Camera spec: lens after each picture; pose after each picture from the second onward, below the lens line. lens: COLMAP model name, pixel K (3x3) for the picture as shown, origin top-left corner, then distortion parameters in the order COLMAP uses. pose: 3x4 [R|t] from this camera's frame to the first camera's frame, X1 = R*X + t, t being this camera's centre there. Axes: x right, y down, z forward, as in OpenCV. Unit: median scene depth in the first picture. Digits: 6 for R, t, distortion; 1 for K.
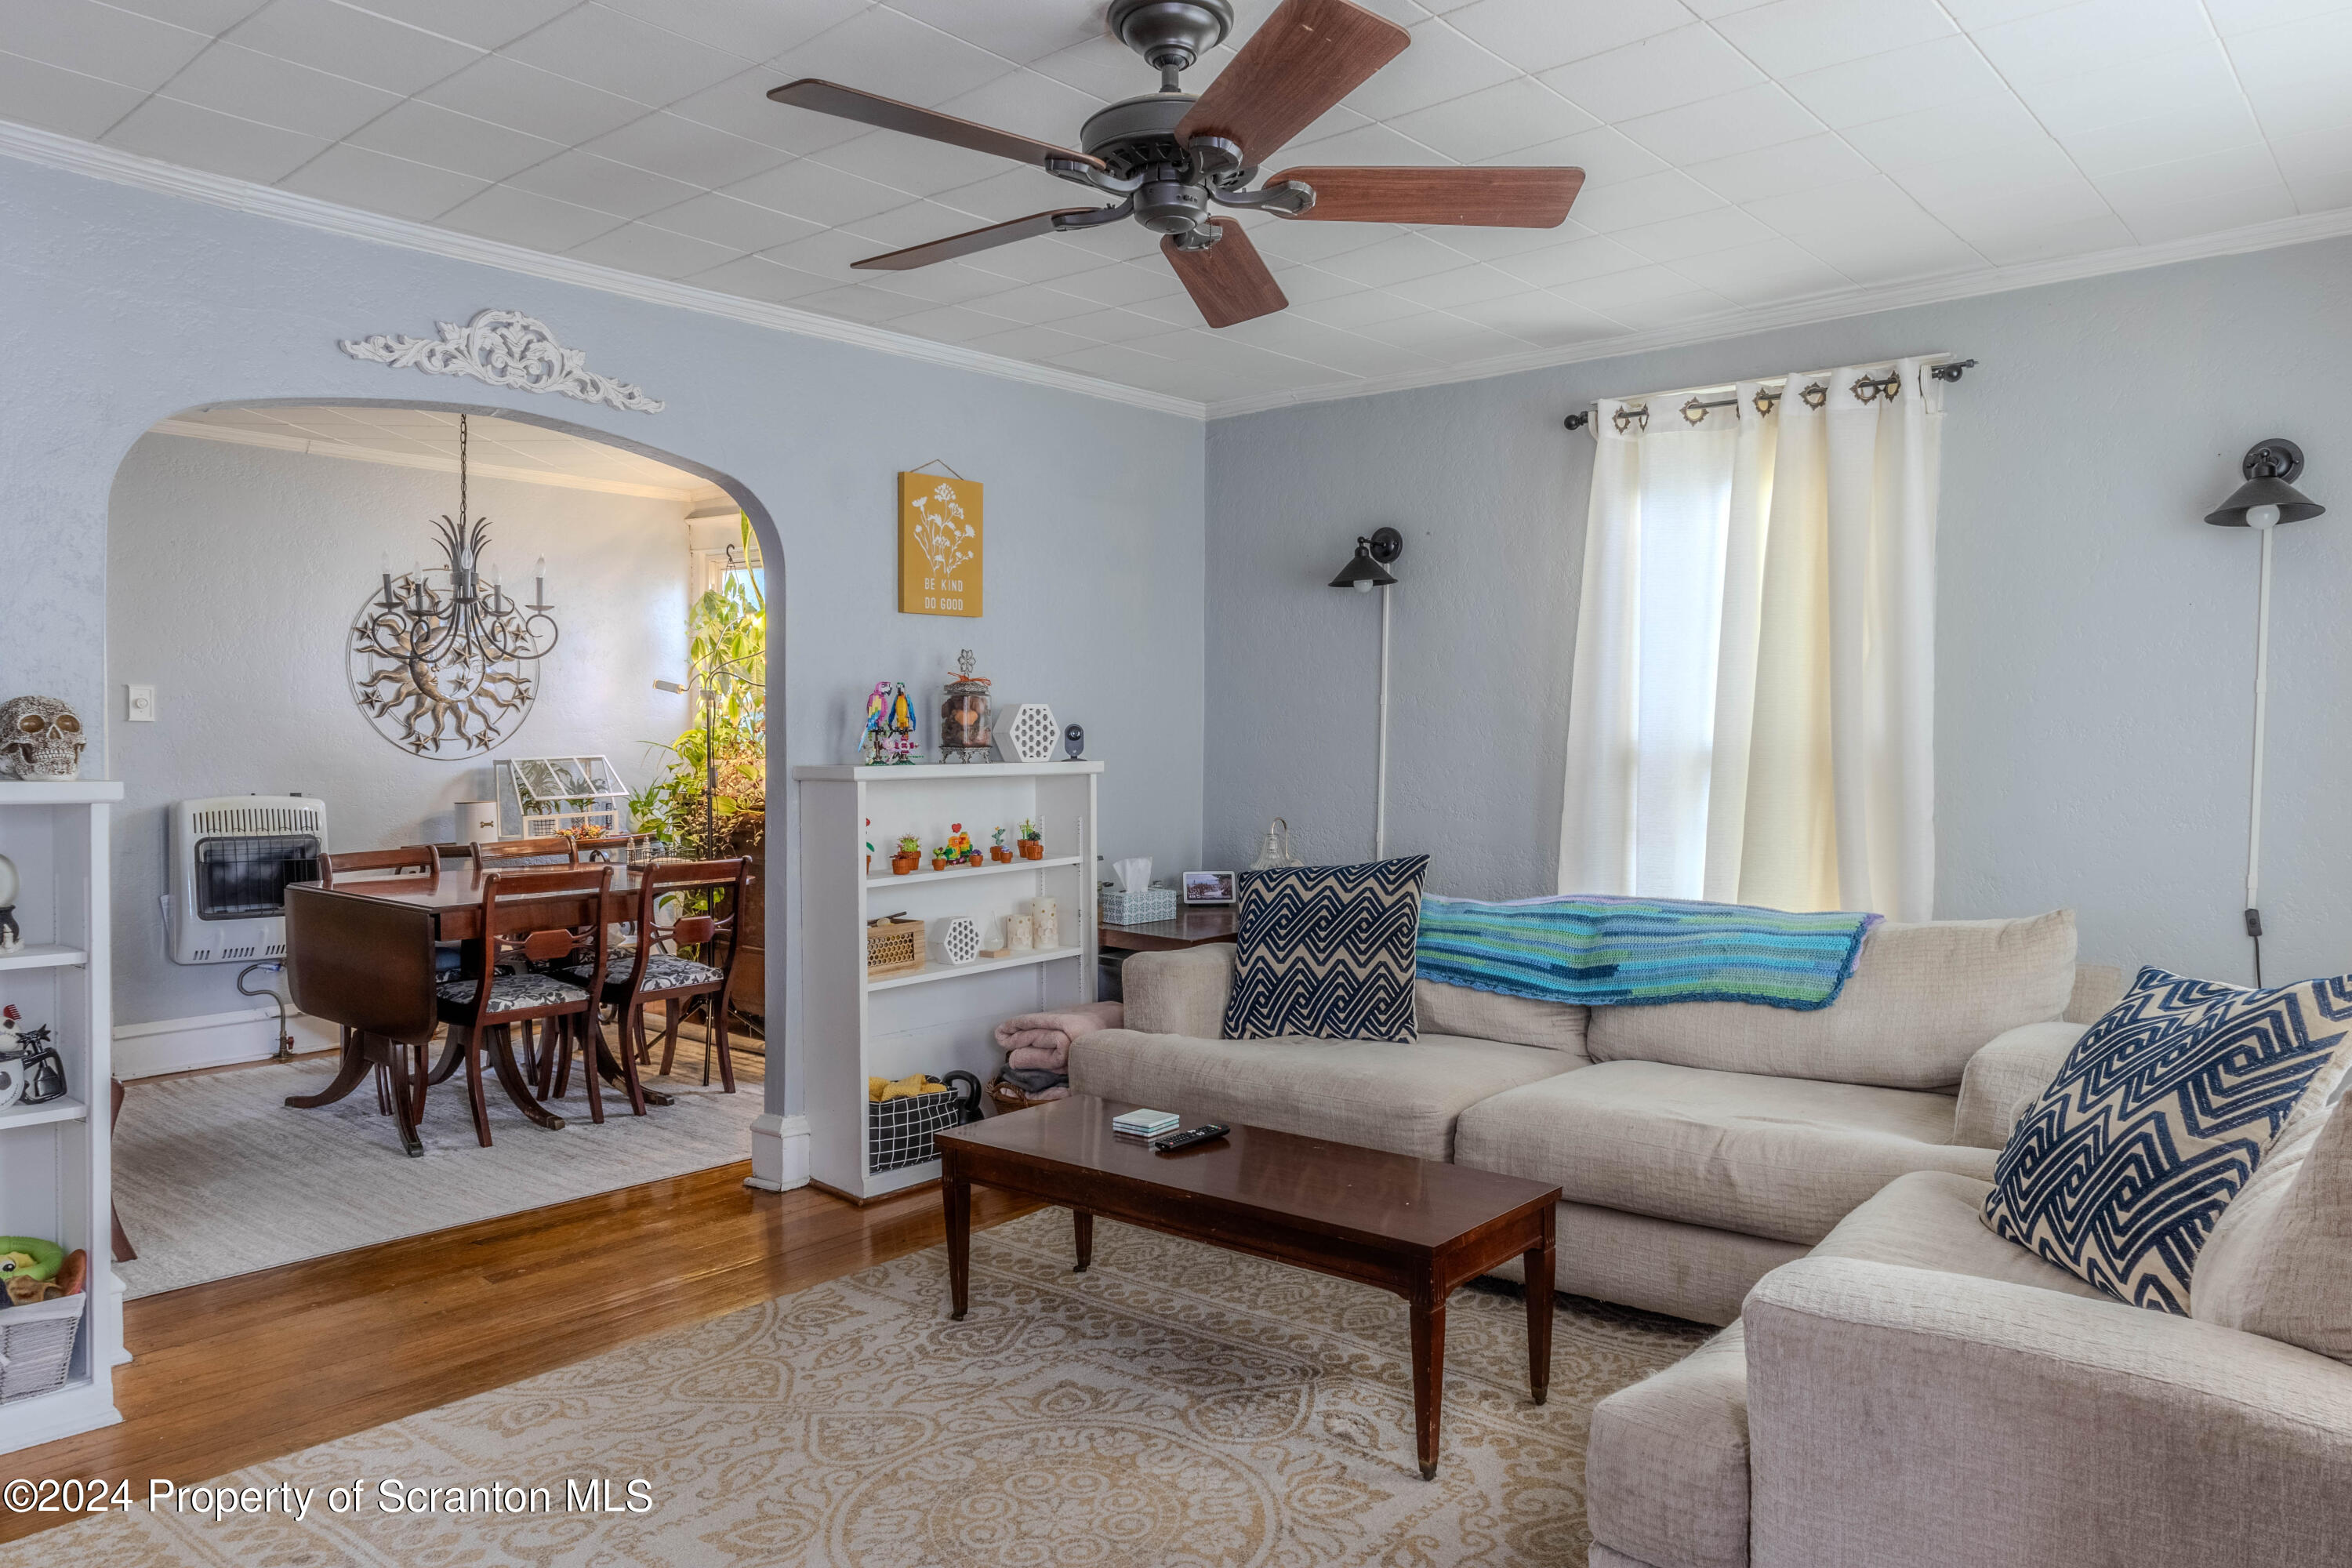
lens RADIAL K [[1592.2, 0, 1203.9], [0, 1592.2, 780.5], [0, 0, 1]] dist [-0.003074, -0.001048]
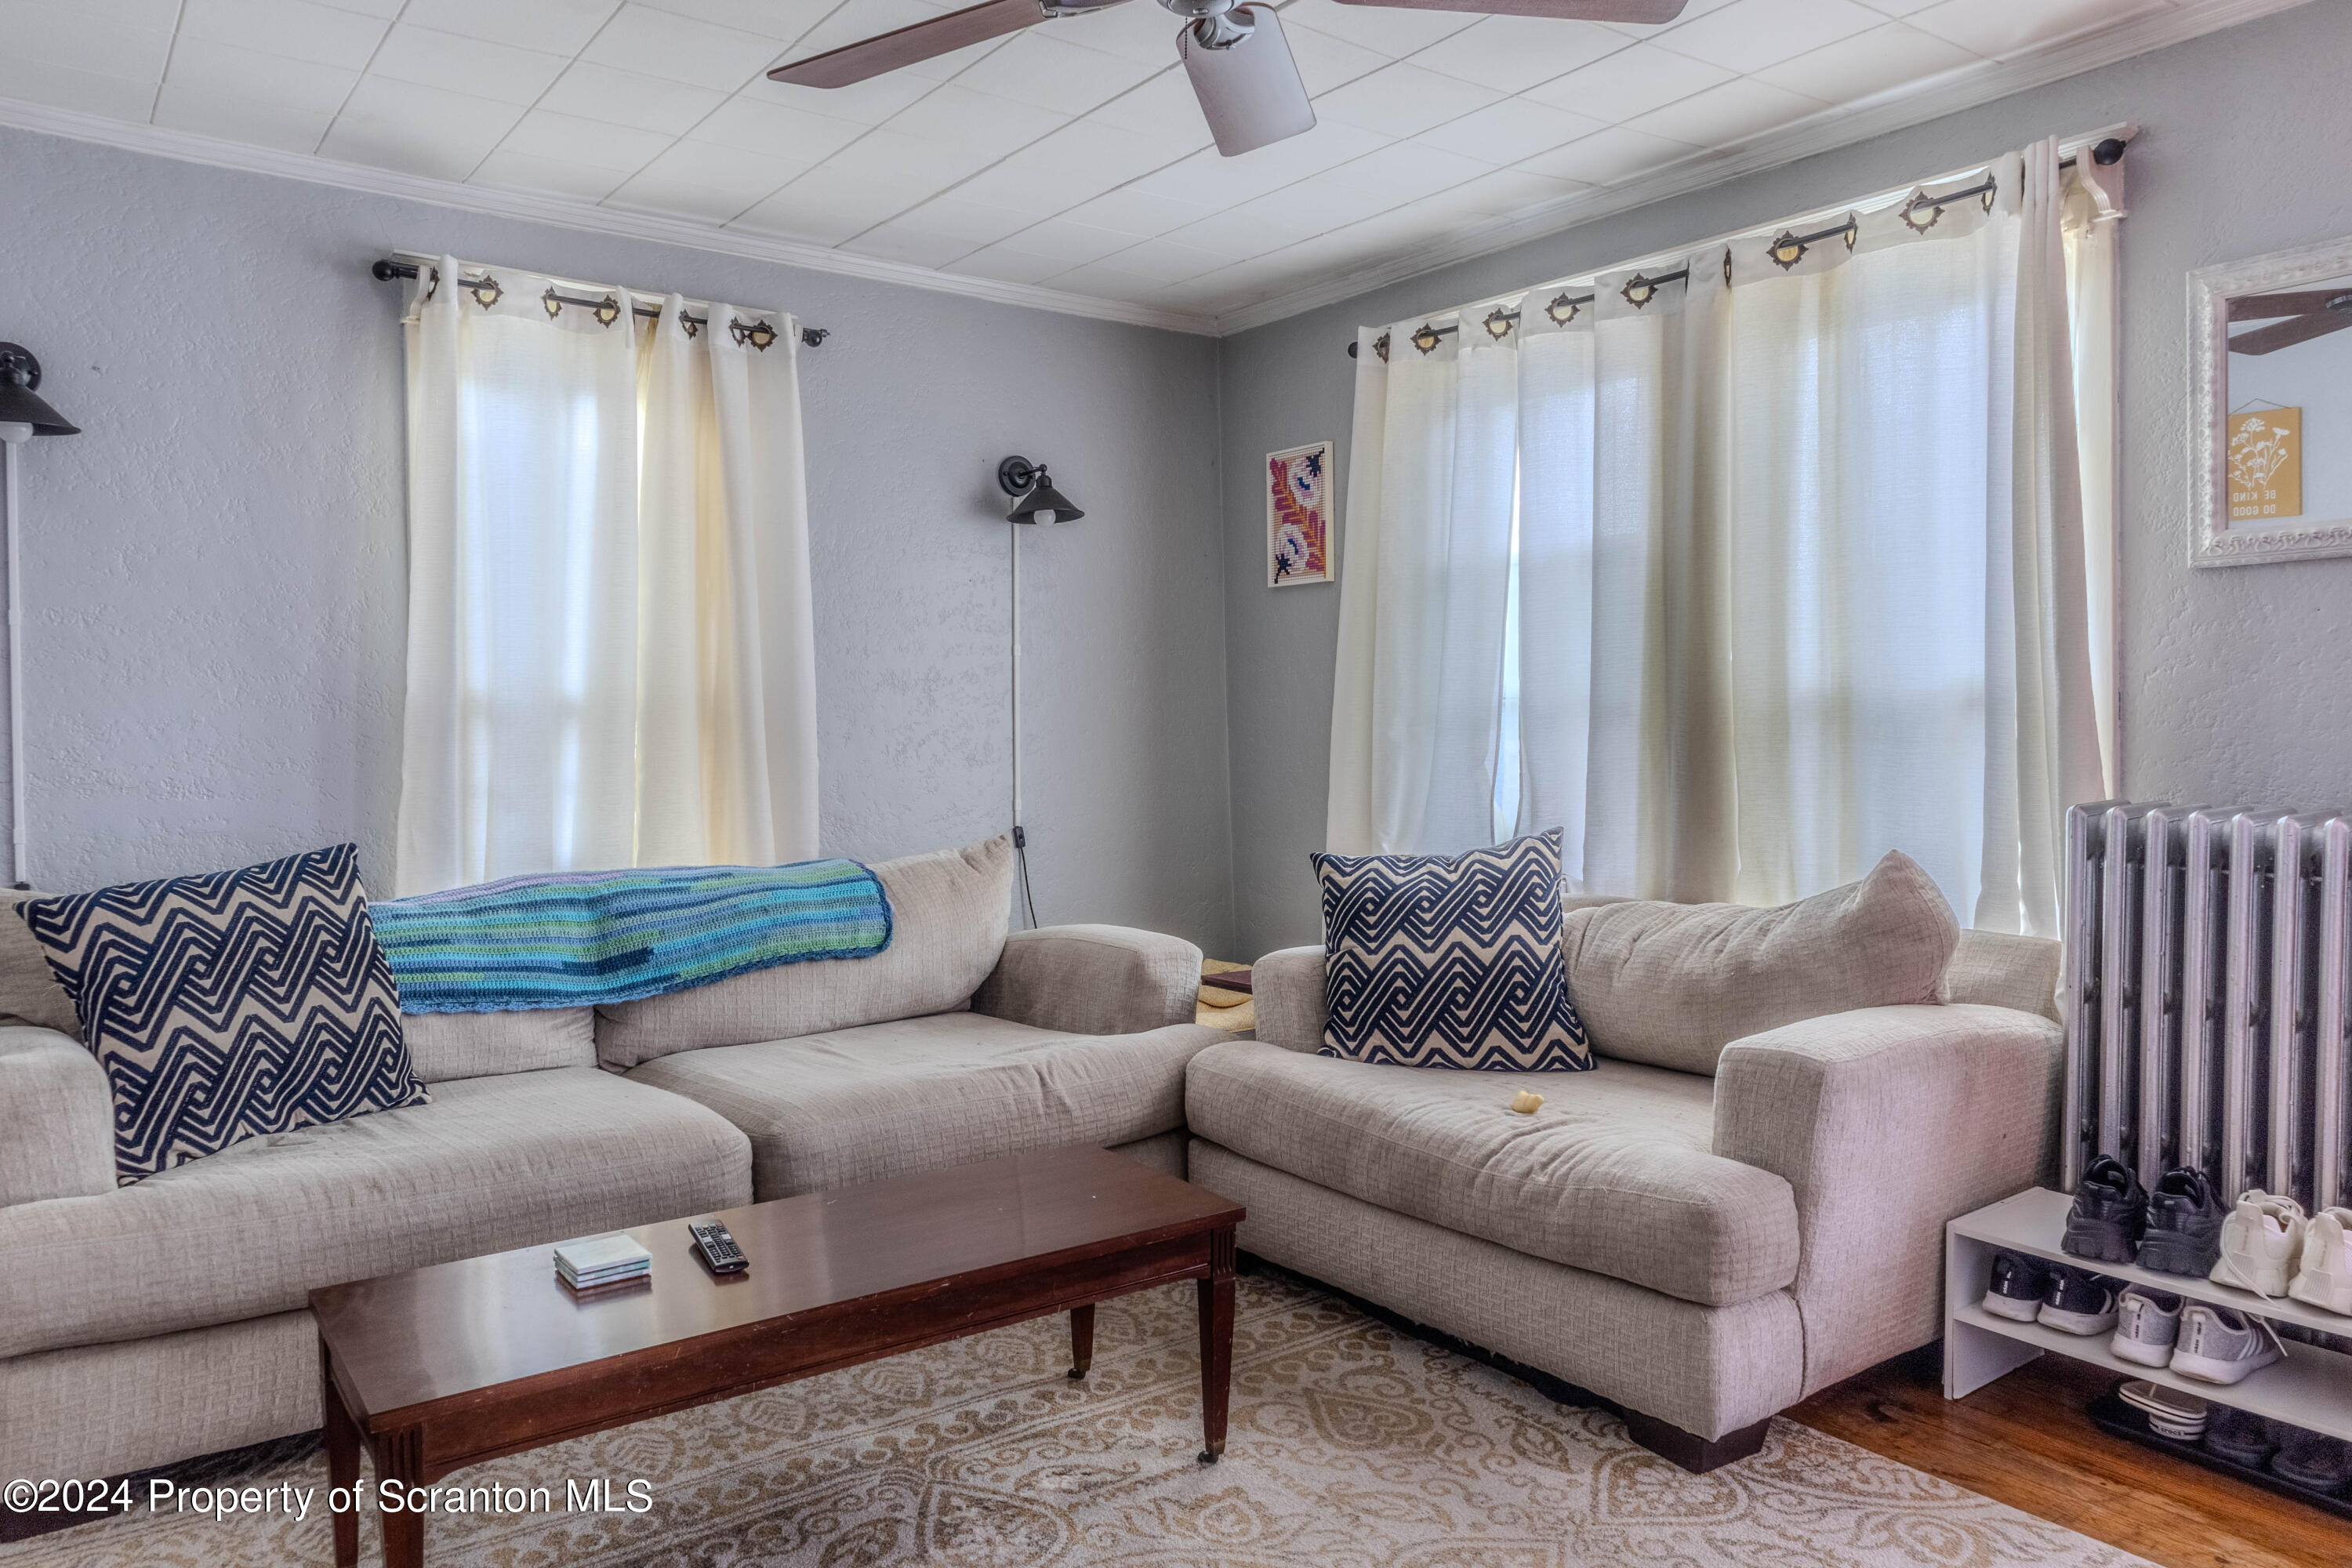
lens RADIAL K [[1592.2, 0, 1203.9], [0, 1592.2, 780.5], [0, 0, 1]] dist [-0.003074, -0.001048]
pose [[0.243945, -0.038245, 0.969035, -0.488107], [0.023427, 0.999163, 0.033536, 0.004419], [-0.969506, 0.014521, 0.244637, 0.498588]]
